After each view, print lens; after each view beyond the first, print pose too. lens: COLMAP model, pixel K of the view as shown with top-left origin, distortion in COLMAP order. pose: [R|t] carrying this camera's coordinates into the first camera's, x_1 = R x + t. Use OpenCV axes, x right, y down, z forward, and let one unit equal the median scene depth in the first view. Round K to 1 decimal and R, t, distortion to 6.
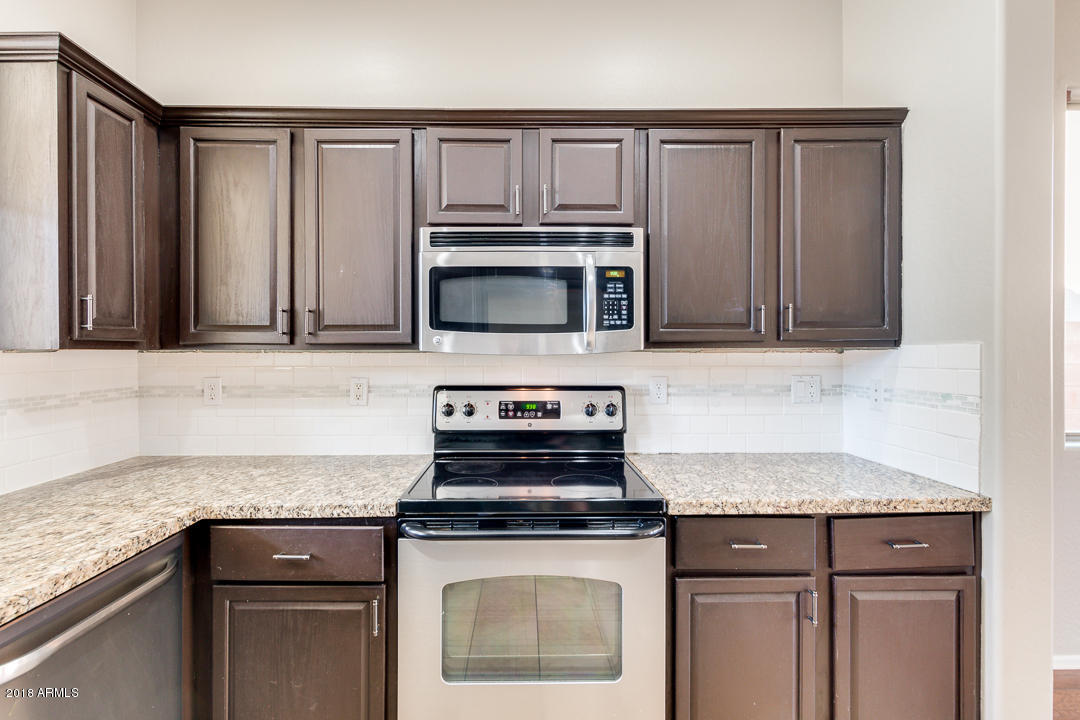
lens RADIAL K [[509.2, 0, 513.0], [0, 509.2, 352.5], [0, 0, 1]] dist [0.003178, 0.000498]
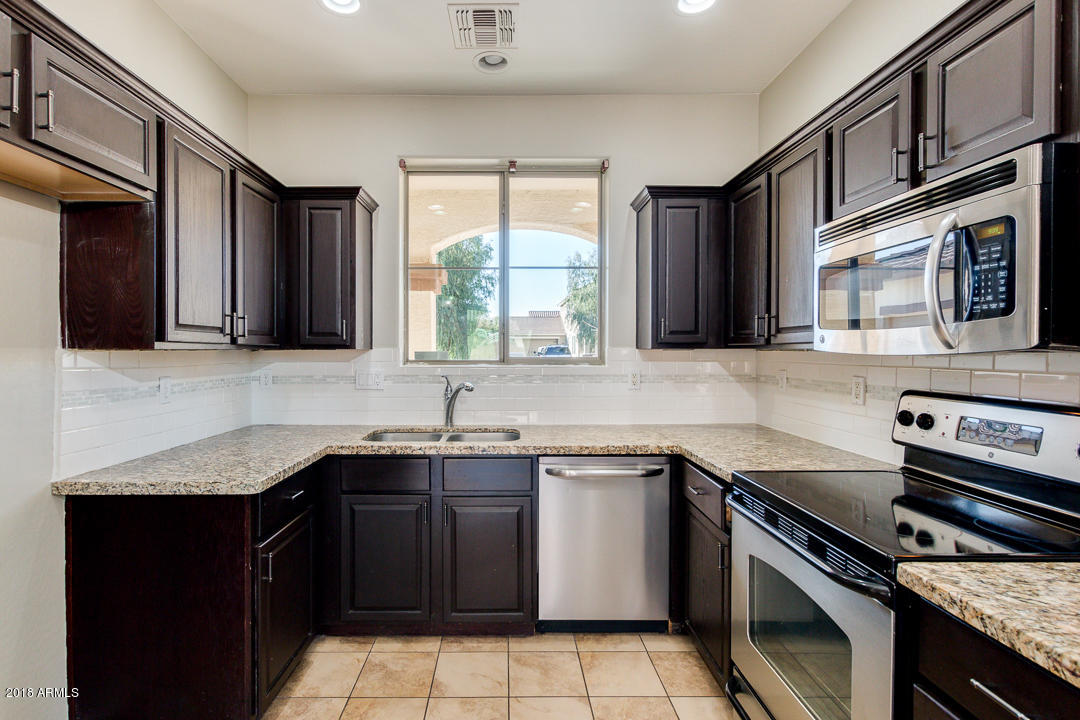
lens RADIAL K [[509.2, 0, 513.0], [0, 509.2, 352.5], [0, 0, 1]] dist [0.003178, 0.000498]
pose [[0.014234, 0.006816, -0.999875, 0.845565], [-0.002582, 0.999974, 0.006779, -0.002940], [0.999895, 0.002485, 0.014251, 0.382212]]
